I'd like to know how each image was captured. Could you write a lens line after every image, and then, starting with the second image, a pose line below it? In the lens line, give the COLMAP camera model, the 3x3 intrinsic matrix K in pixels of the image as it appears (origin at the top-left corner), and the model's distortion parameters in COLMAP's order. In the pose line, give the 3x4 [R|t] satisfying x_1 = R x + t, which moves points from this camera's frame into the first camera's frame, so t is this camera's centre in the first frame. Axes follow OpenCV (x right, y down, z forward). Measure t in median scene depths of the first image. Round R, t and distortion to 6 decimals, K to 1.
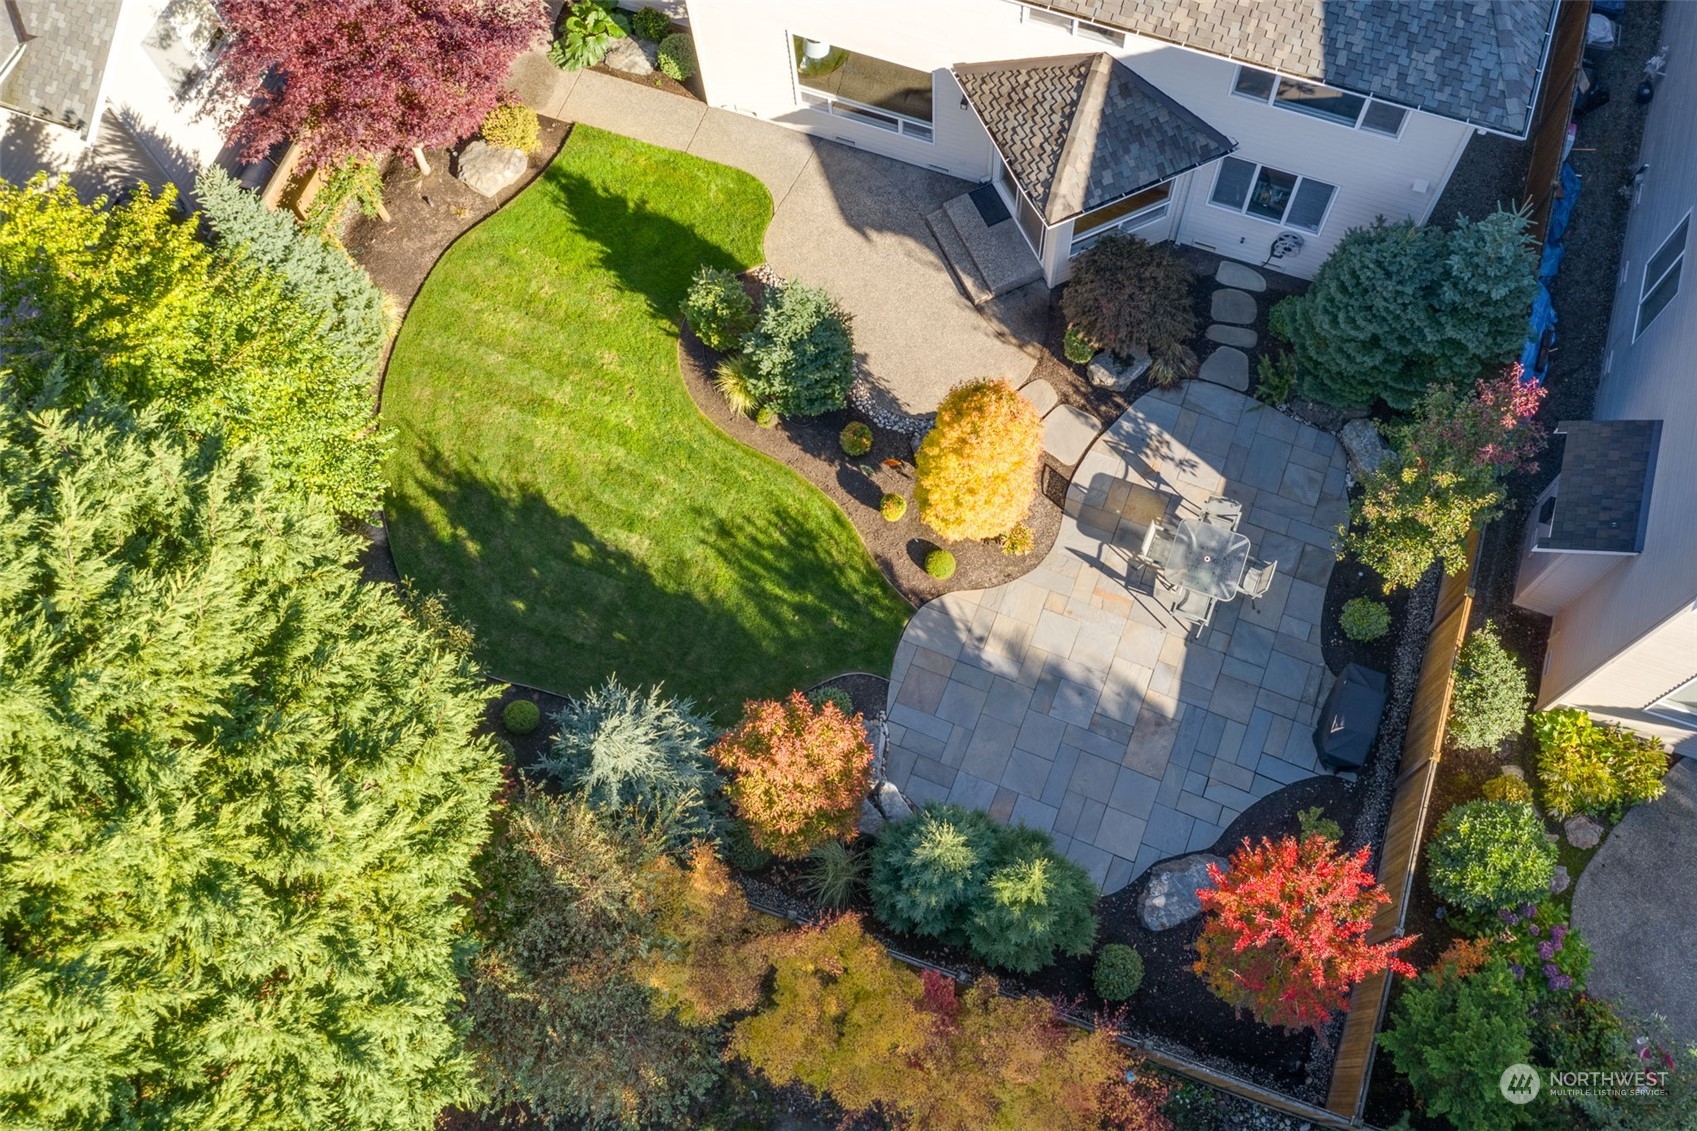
lens RADIAL K [[877.6, 0, 838.3], [0, 877.6, 555.7], [0, 0, 1]] dist [-0.002849, -0.000336]
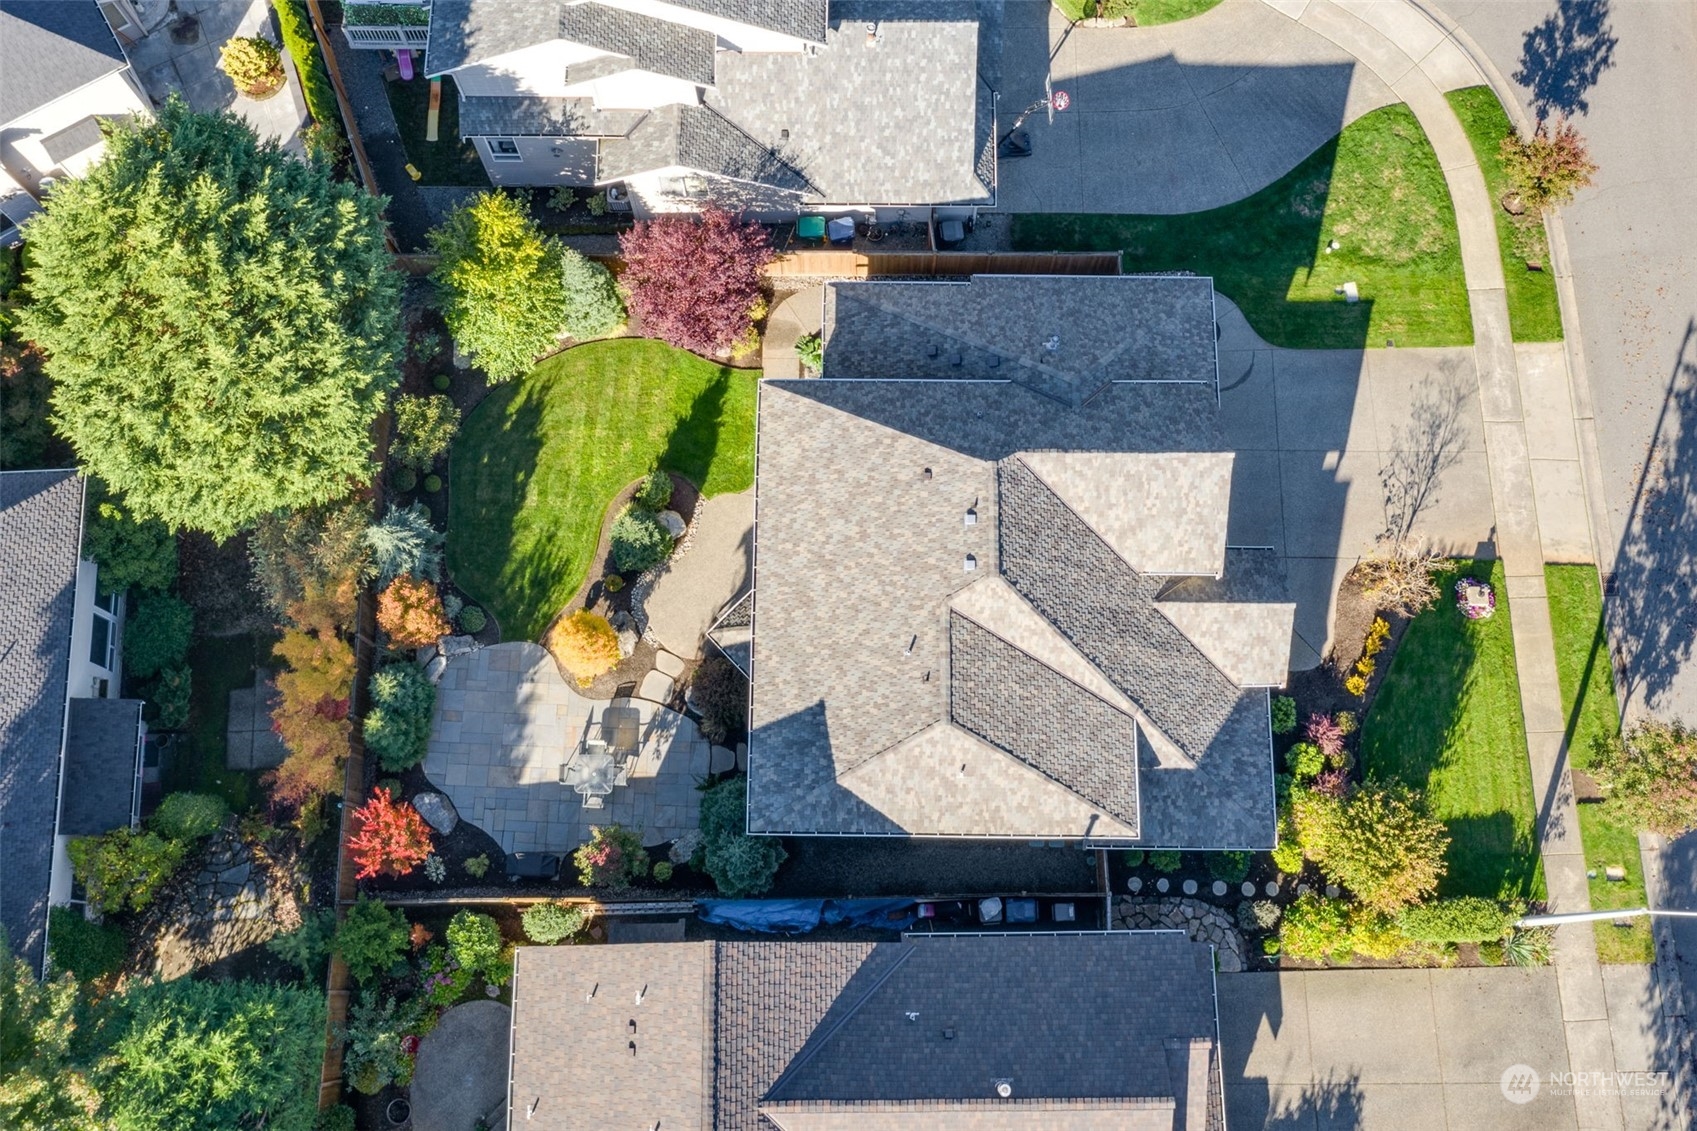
lens RADIAL K [[774.1, 0, 850.6], [0, 774.1, 558.4], [0, 0, 1]] dist [0.001889, 0.000215]
pose [[0.359893, 0.921970, -0.143002, 0.397373], [-0.907956, 0.381366, 0.173712, -0.915625], [0.214693, 0.067321, 0.974359, -0.533428]]
